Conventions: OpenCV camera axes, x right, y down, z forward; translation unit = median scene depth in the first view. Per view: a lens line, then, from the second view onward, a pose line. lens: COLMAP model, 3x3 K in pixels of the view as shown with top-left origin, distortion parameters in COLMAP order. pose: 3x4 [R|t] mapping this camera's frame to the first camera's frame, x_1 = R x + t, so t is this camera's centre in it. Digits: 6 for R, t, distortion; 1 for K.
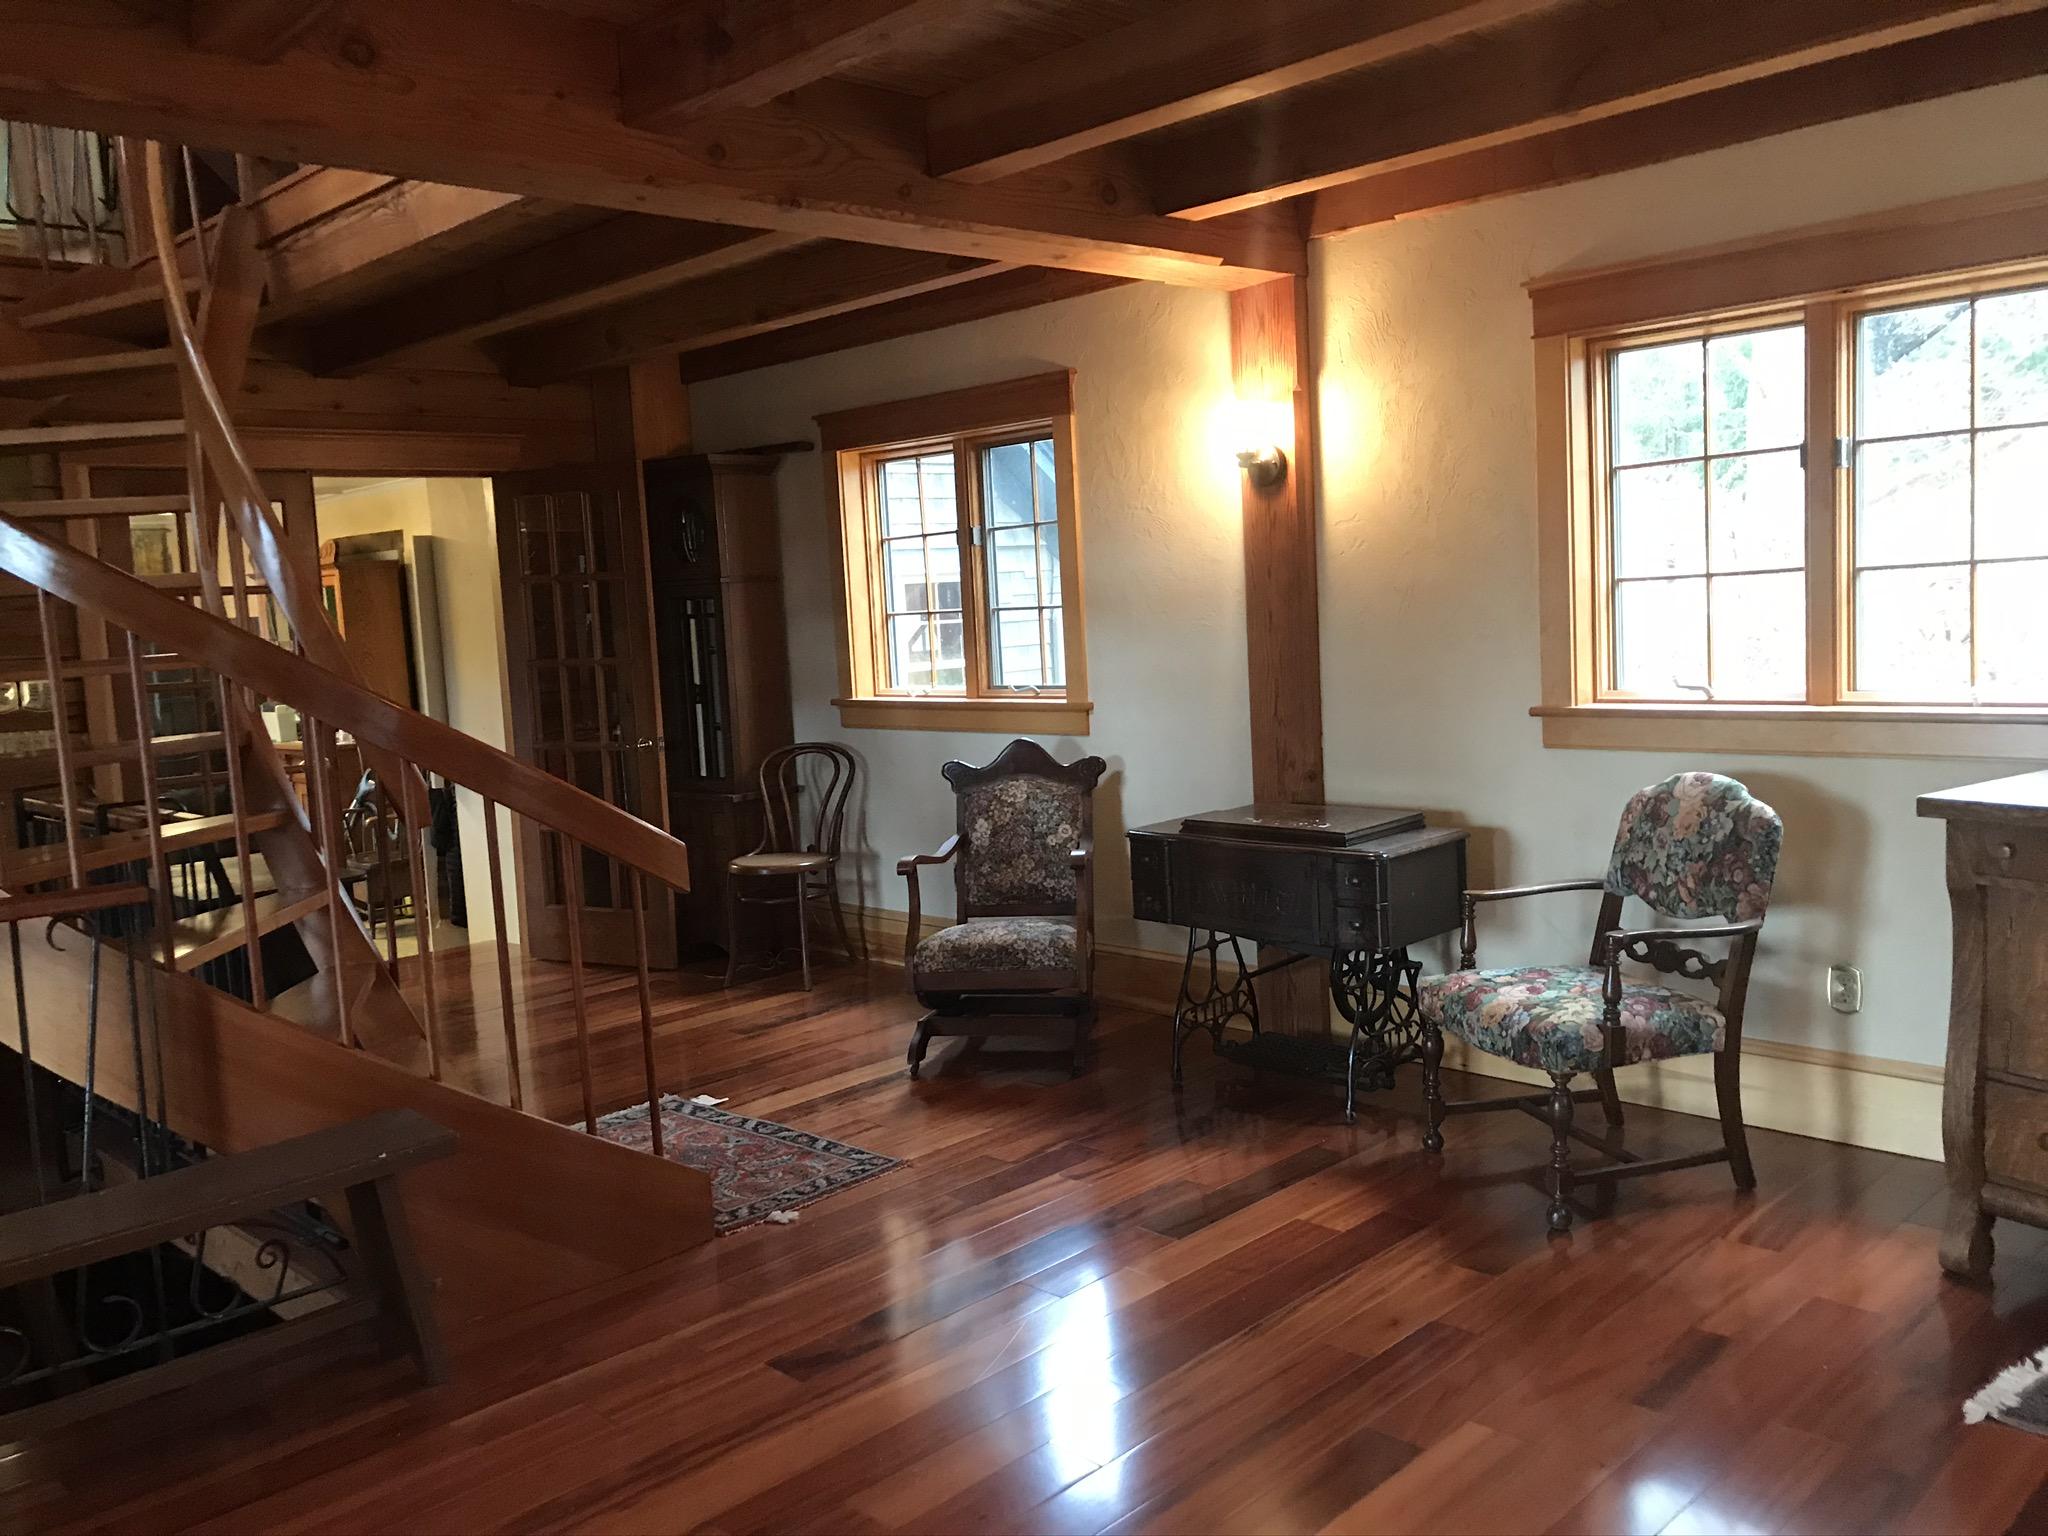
lens RADIAL K [[1662.3, 0, 1022.7], [0, 1662.3, 768.9], [0, 0, 1]] dist [0.017954, 0.000004]
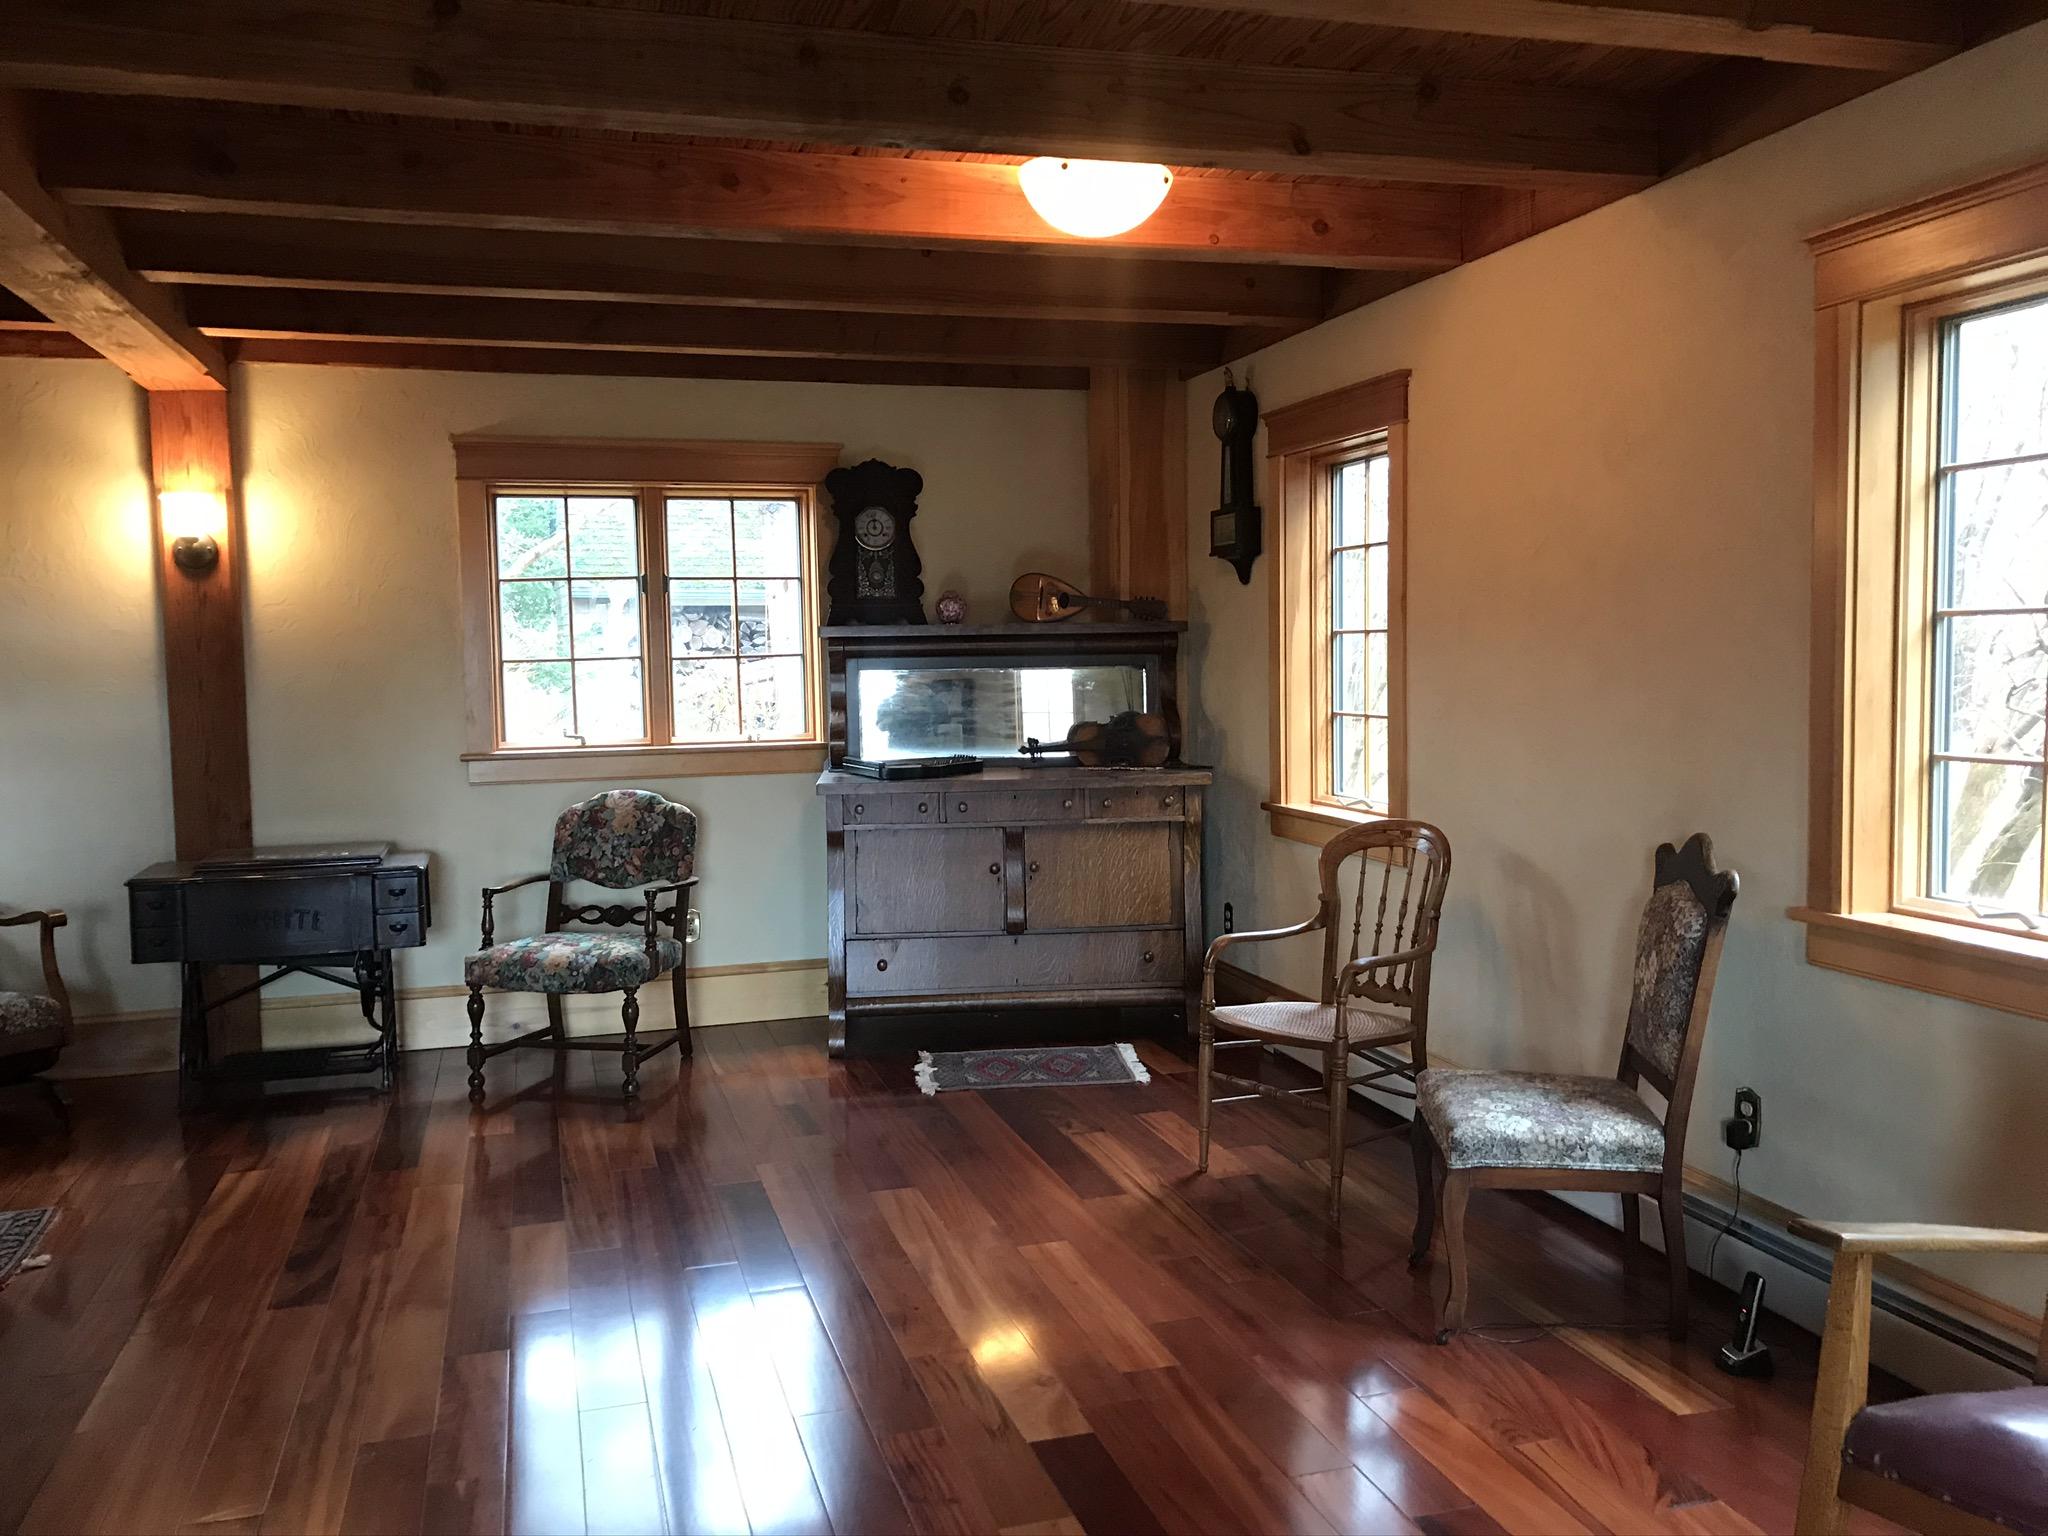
lens RADIAL K [[1662.3, 0, 1028.3], [0, 1662.3, 766.9], [0, 0, 1]] dist [0.017954, 0.000004]
pose [[0.471237, -0.021090, 0.881754, -0.691230], [0.085354, 0.996112, -0.021790, 0.042574], [-0.877867, 0.085529, 0.471205, -0.018028]]
